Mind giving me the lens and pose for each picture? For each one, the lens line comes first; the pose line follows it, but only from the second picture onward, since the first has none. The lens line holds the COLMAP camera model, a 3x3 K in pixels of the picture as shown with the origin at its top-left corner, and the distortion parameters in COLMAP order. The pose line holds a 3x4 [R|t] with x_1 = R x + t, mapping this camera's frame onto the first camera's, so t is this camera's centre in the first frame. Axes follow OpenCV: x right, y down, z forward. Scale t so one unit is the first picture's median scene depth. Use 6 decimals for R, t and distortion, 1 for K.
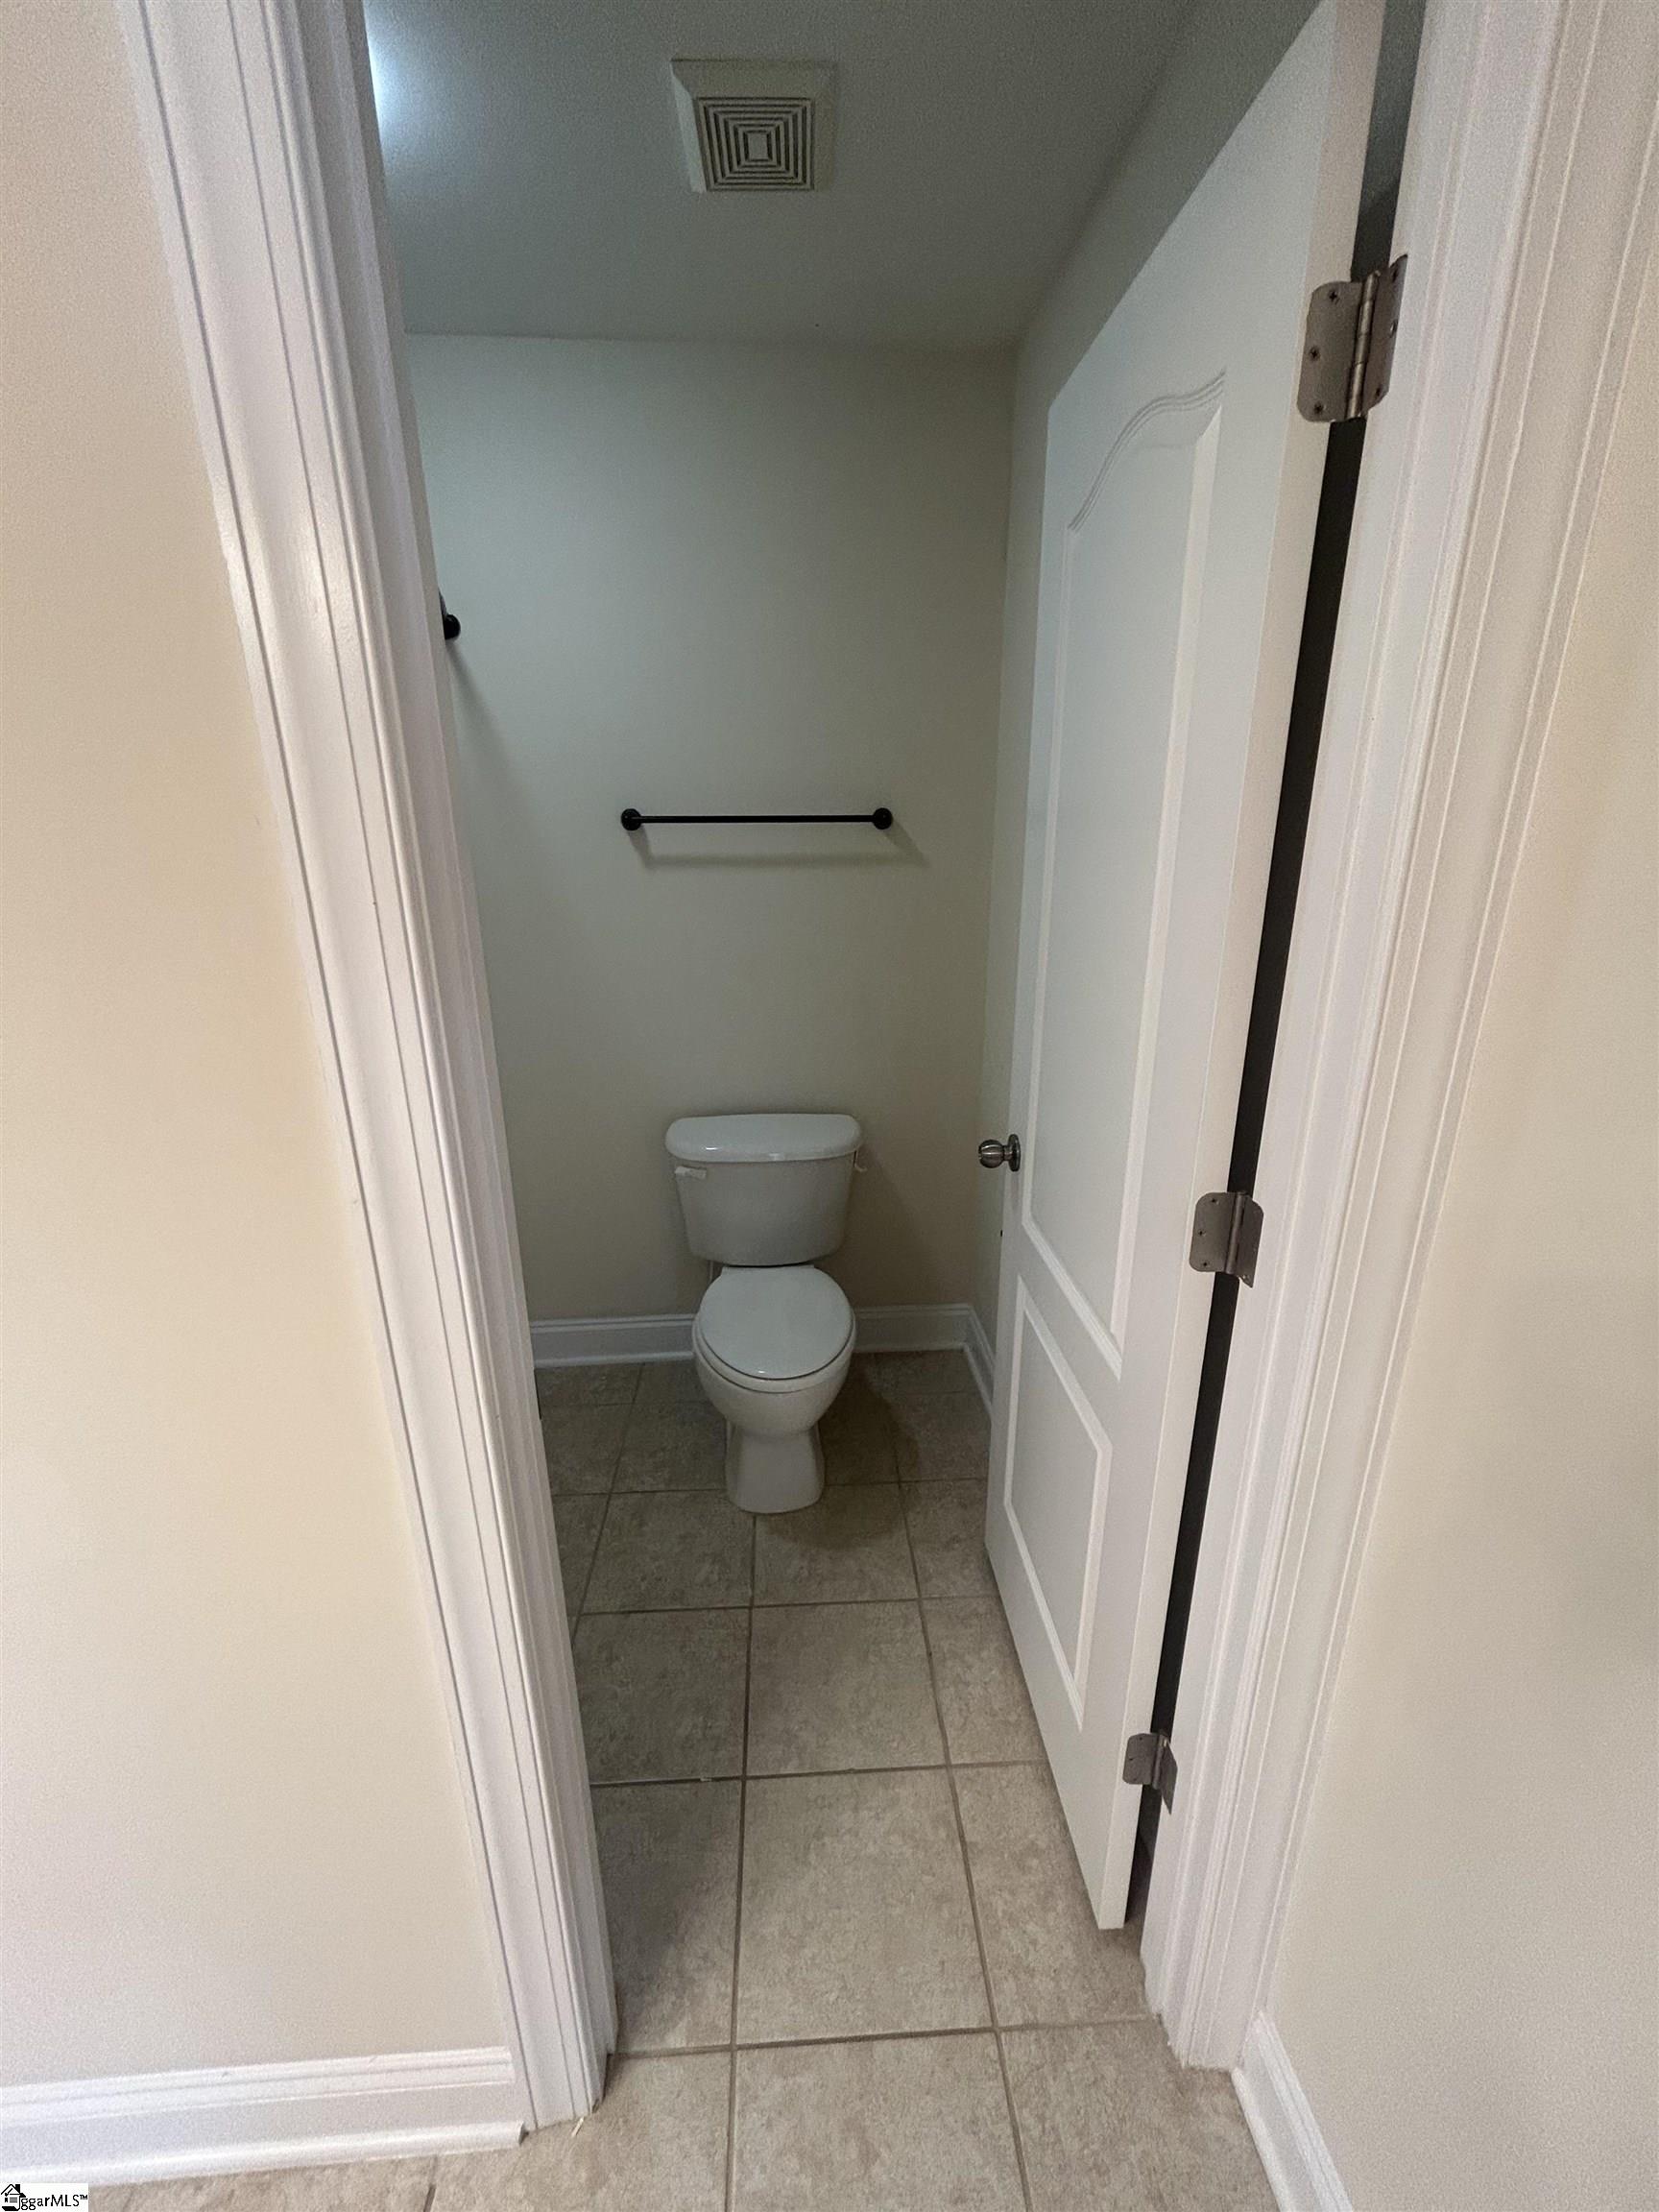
lens RADIAL K [[885.7, 0, 829.5], [0, 885.7, 1106.0], [0, 0, 1]] dist [0.000997, 0.000114]
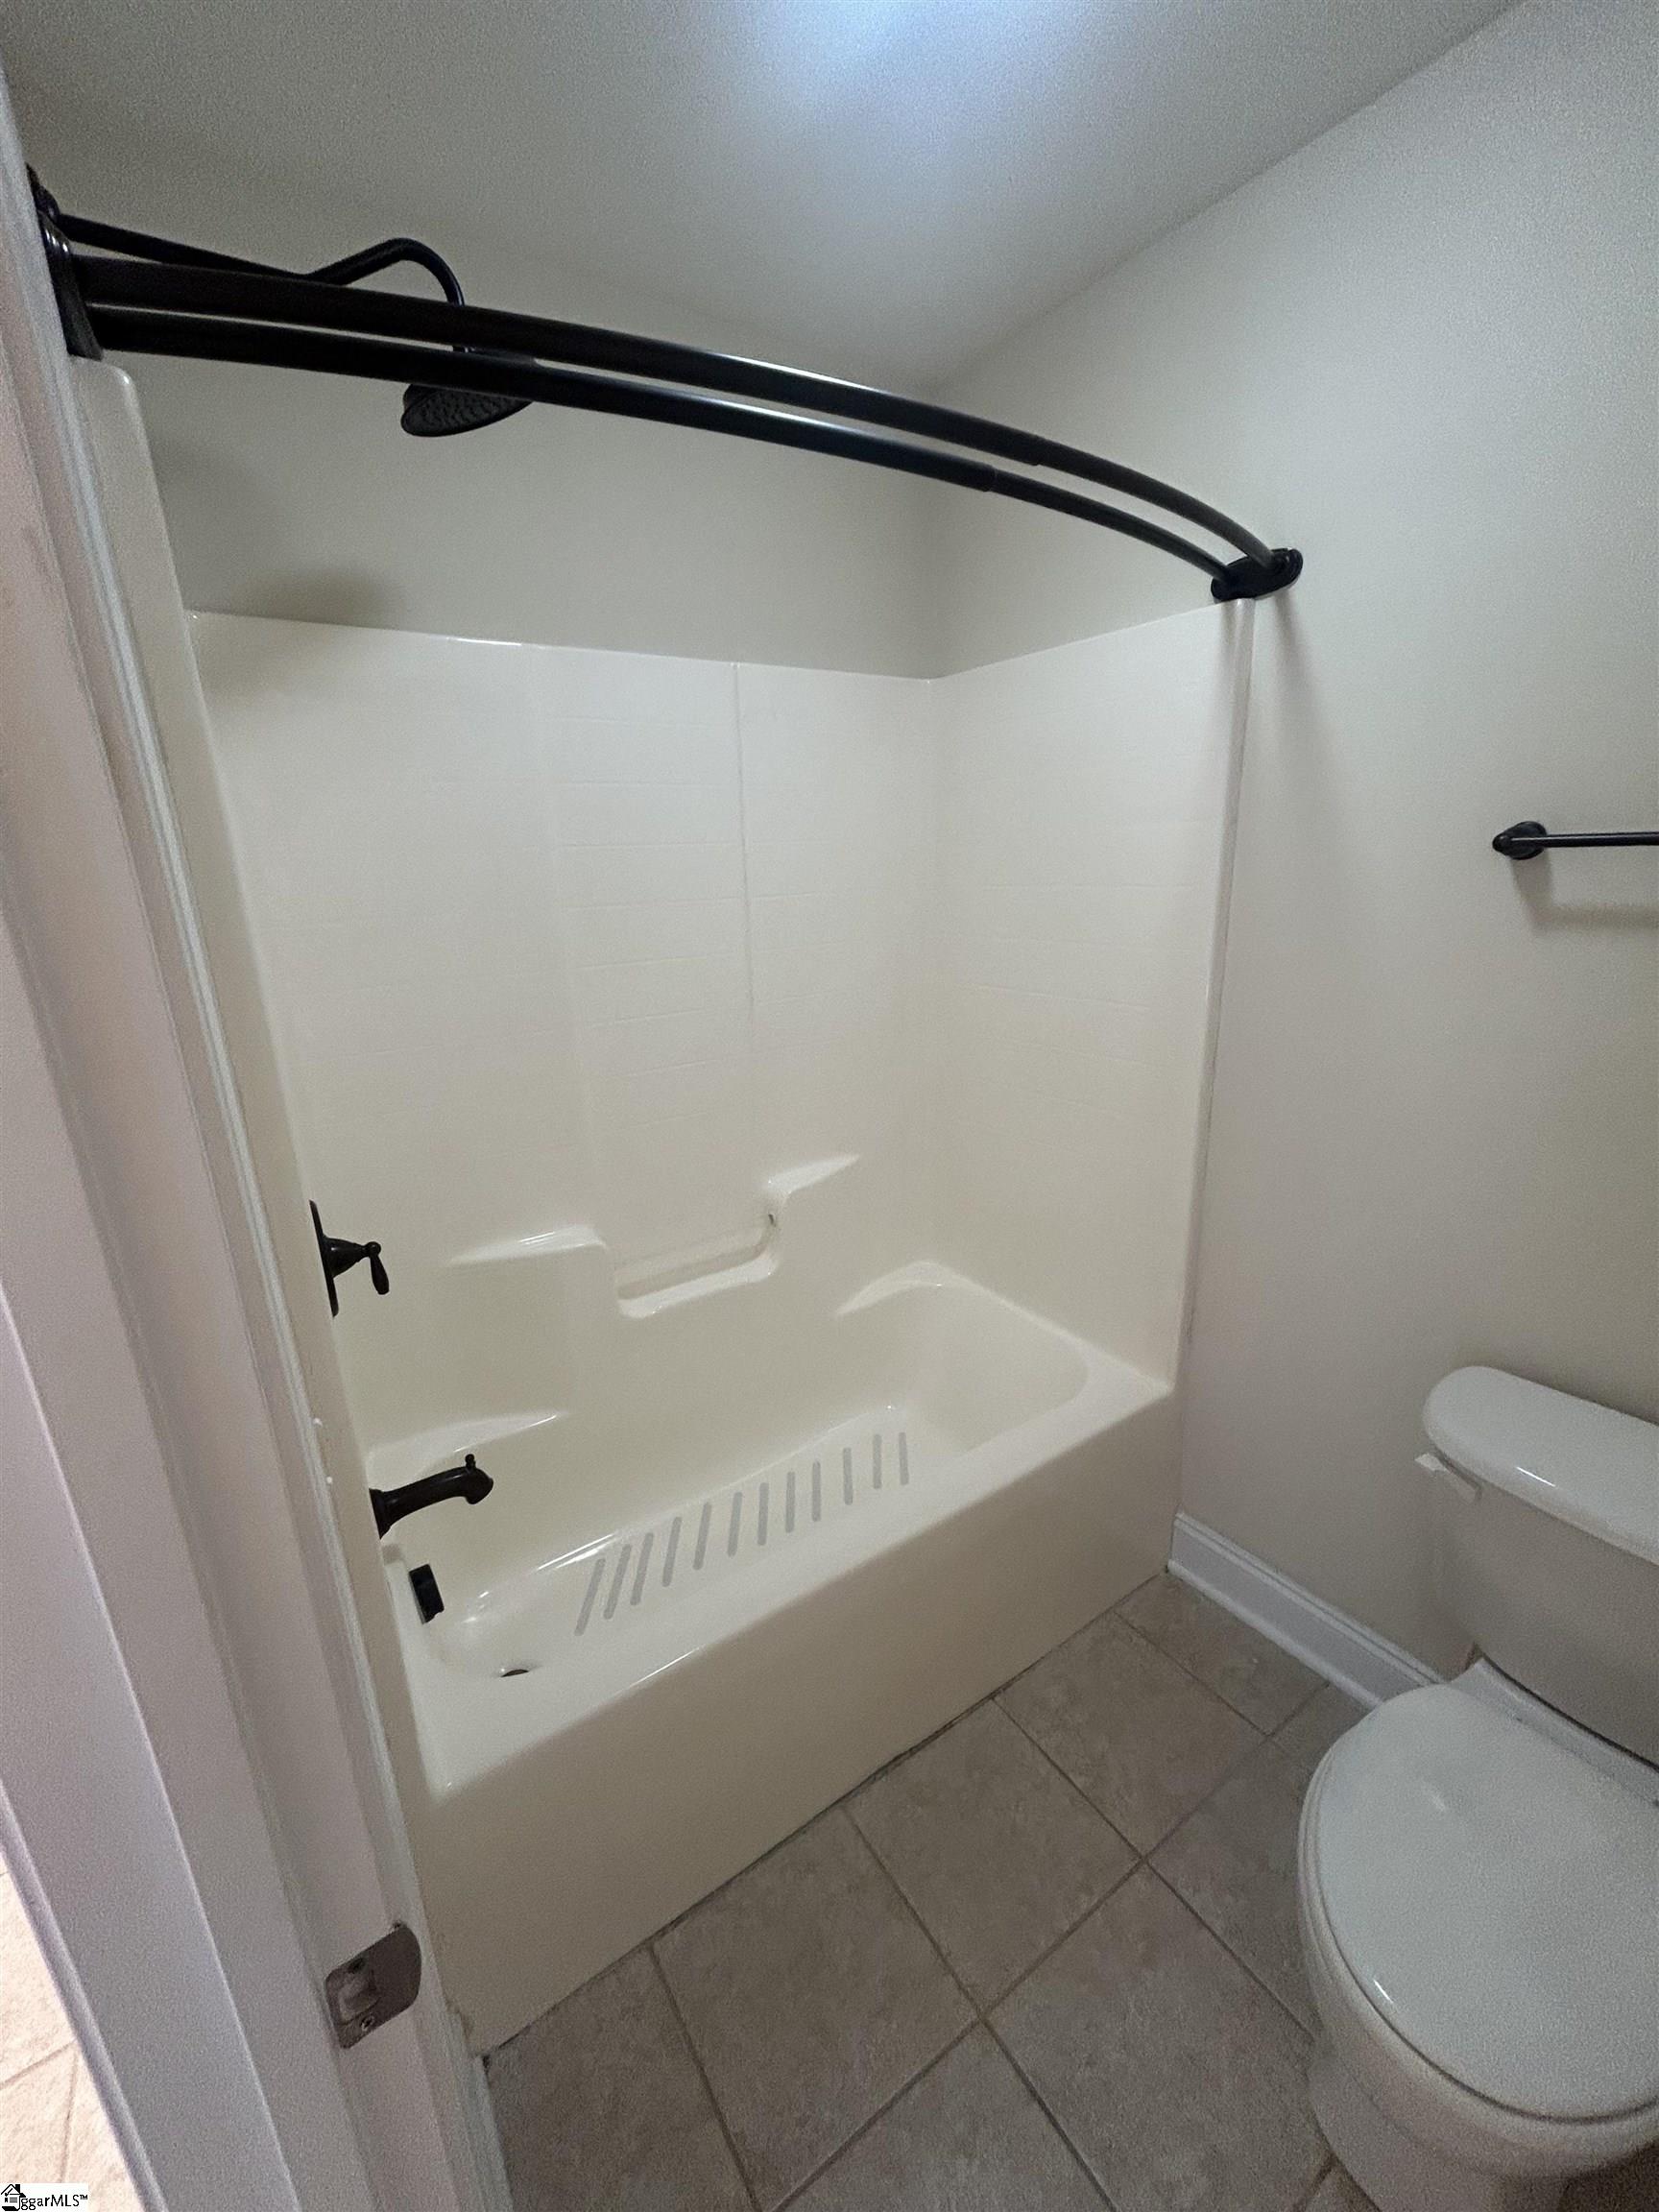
lens RADIAL K [[885.7, 0, 829.5], [0, 885.7, 1106.0], [0, 0, 1]] dist [0.000997, 0.000114]
pose [[0.518915, 0.220971, -0.825772, 0.050555], [-0.238711, 0.965040, 0.108232, -0.116051], [0.820819, 0.140957, 0.553522, 0.346350]]
